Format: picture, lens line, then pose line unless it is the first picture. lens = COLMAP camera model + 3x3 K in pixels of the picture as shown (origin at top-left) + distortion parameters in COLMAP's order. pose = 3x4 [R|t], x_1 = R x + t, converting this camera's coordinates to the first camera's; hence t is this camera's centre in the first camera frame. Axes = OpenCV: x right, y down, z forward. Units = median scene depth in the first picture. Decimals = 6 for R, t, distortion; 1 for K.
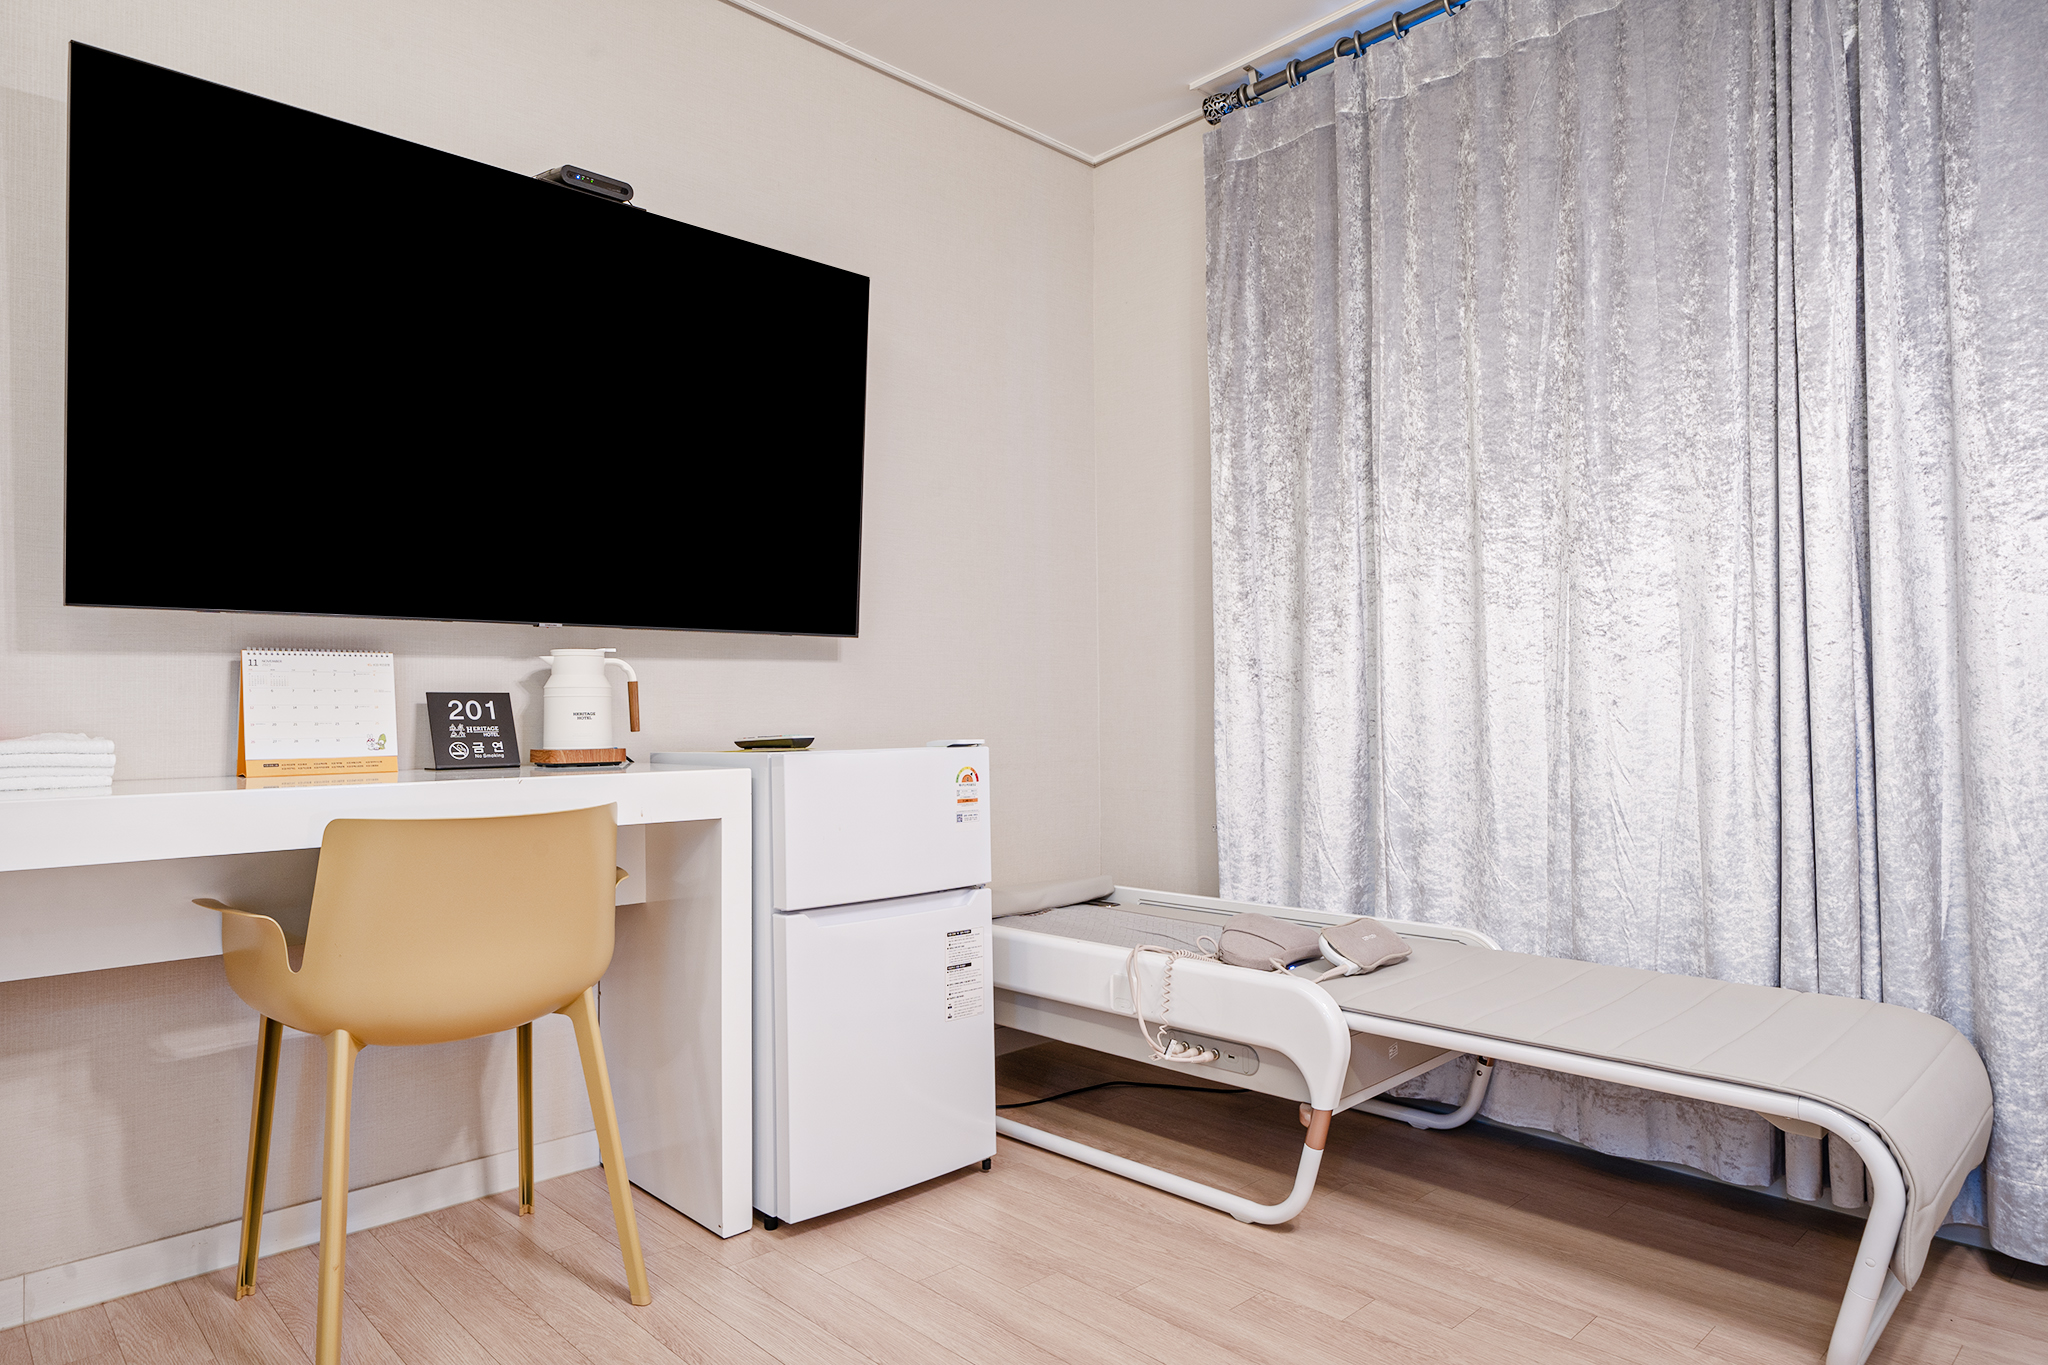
lens RADIAL K [[1222.3, 0, 1024.0], [0, 1222.3, 682.5], [0, 0, 1]] dist [0.003718, 0.000865]
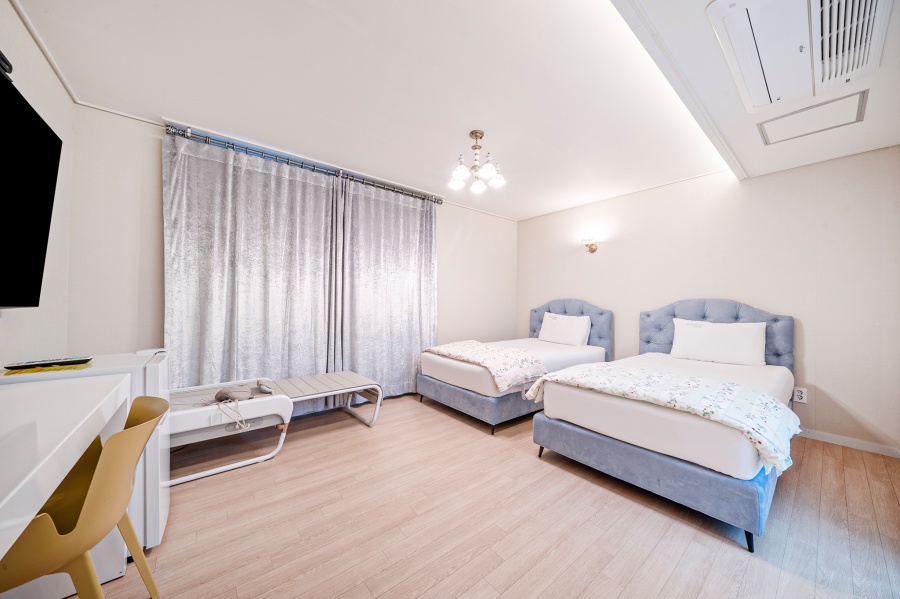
lens RADIAL K [[304.8, 0, 450.0], [0, 304.8, 299.5], [0, 0, 1]] dist [-0.000492, -0.000060]
pose [[0.082391, 0.023624, 0.996320, -0.657086], [-0.040086, 0.998989, -0.020372, -0.074758], [-0.995794, -0.038260, 0.083255, 0.286285]]
